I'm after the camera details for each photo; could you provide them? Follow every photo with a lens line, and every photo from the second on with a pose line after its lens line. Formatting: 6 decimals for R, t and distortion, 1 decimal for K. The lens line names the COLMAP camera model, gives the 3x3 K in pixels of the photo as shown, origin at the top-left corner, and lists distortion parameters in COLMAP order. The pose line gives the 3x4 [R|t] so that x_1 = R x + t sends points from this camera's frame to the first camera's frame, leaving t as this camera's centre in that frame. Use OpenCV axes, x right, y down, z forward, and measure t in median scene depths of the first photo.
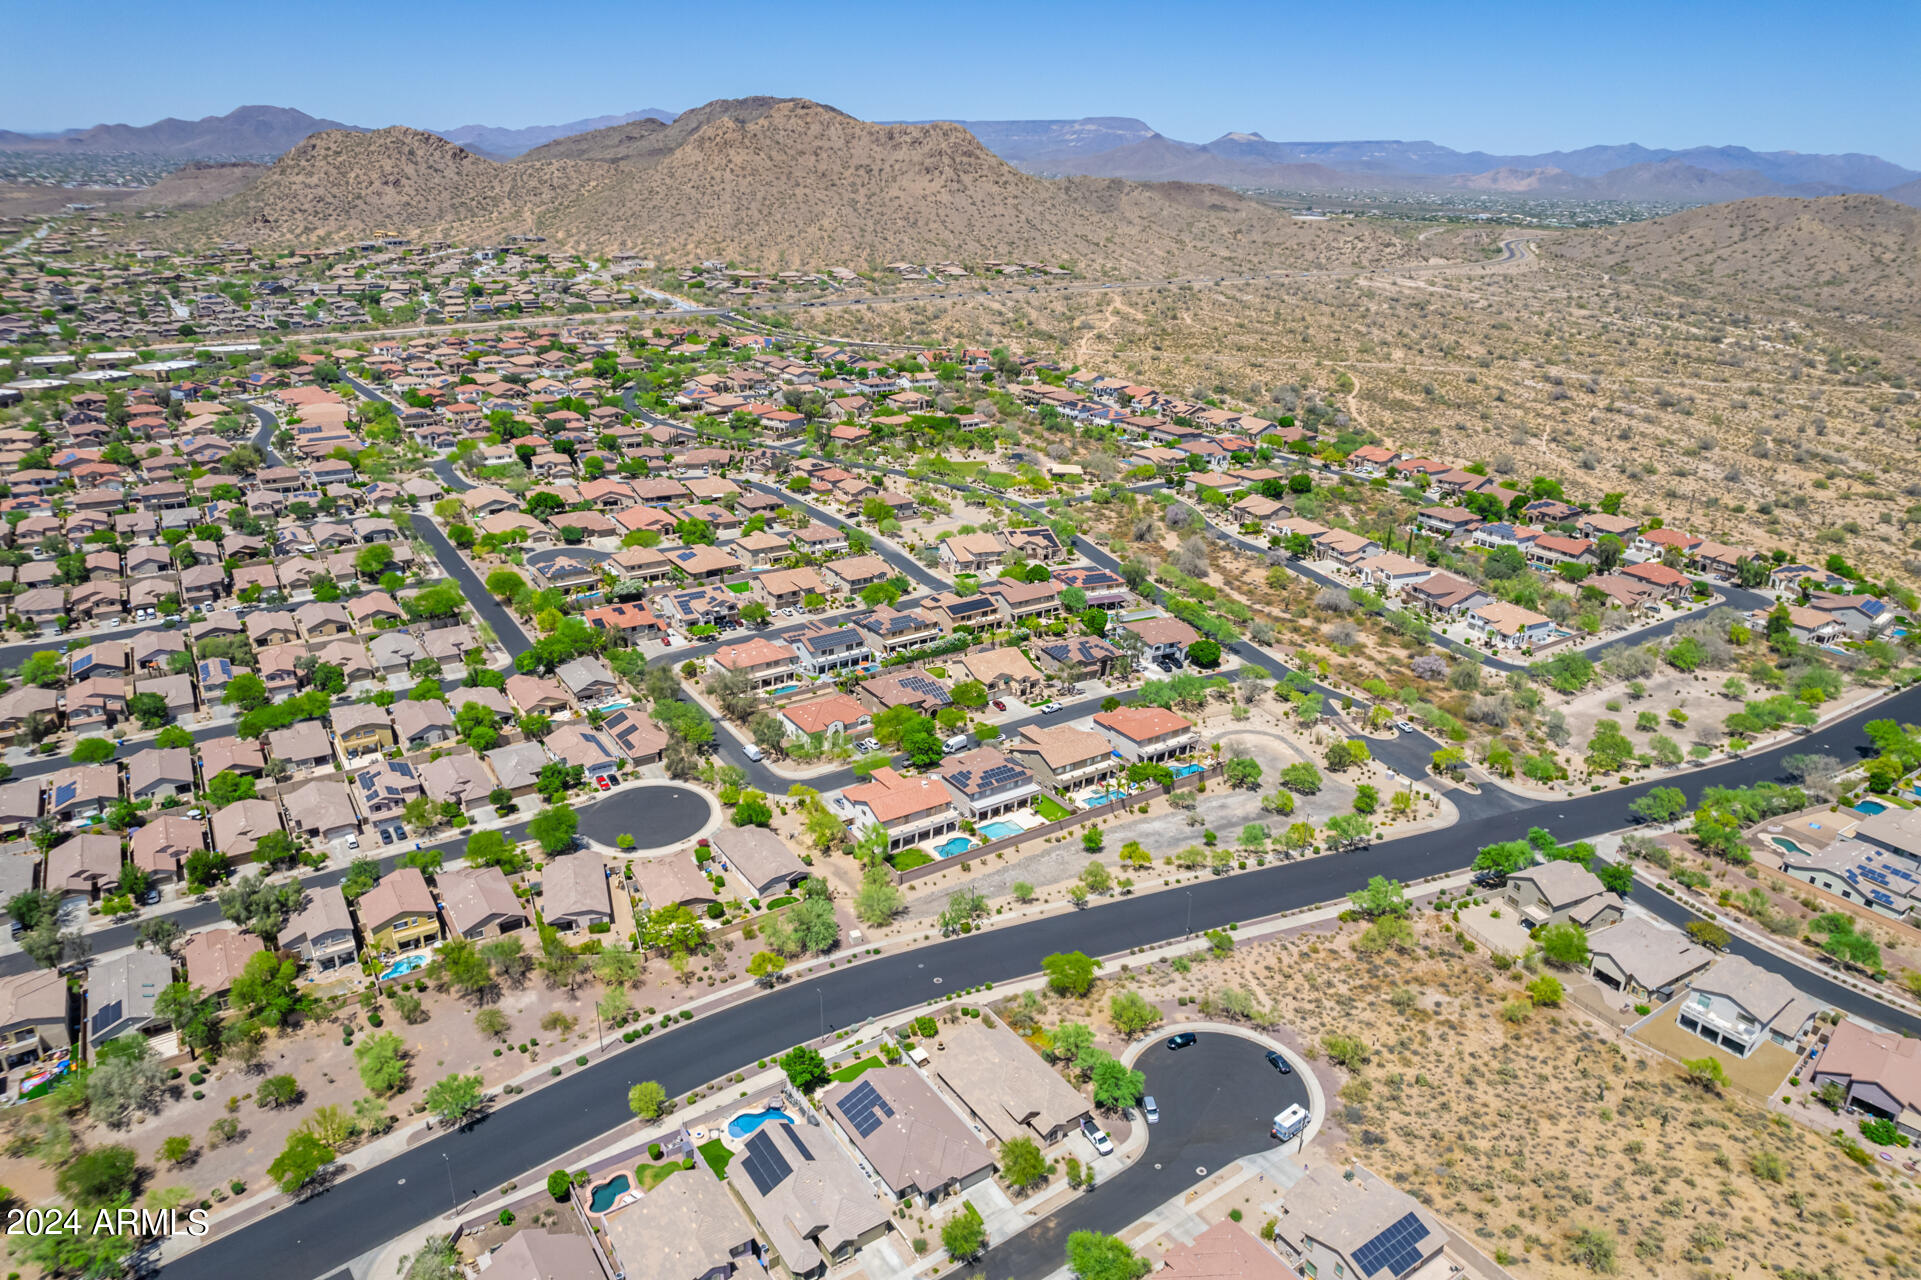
lens RADIAL K [[1223.5, 0, 964.2], [0, 1223.5, 640.3], [0, 0, 1]] dist [-0.065482, 0.057446]
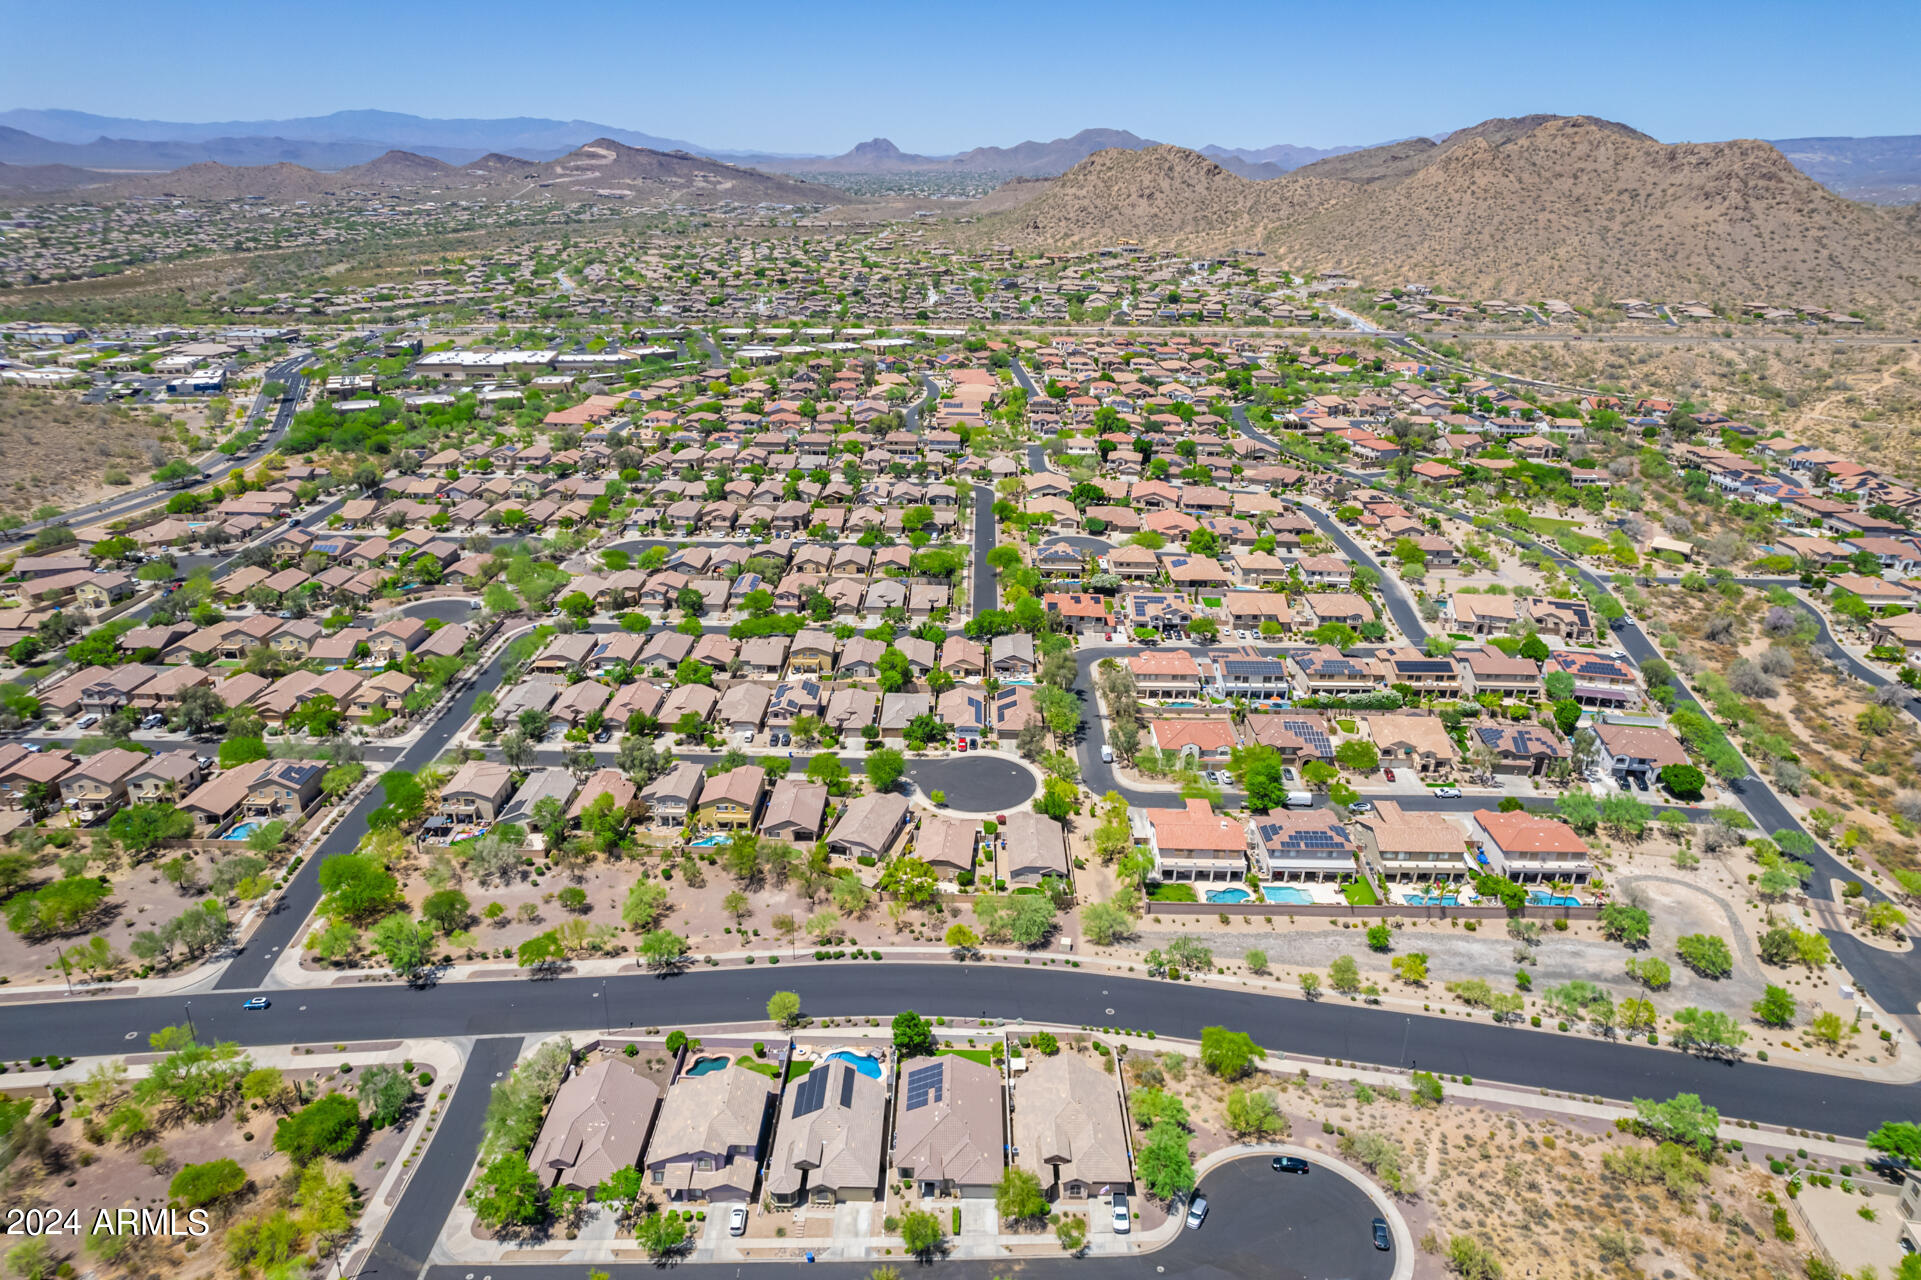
lens RADIAL K [[1229.5, 0, 966.3], [0, 1229.5, 632.4], [0, 0, 1]] dist [-0.075734, 0.067181]
pose [[0.825186, 0.195988, -0.529771, 0.212383], [-0.207356, 0.977502, 0.038643, -0.018356], [0.525426, 0.077963, 0.847260, 0.058734]]
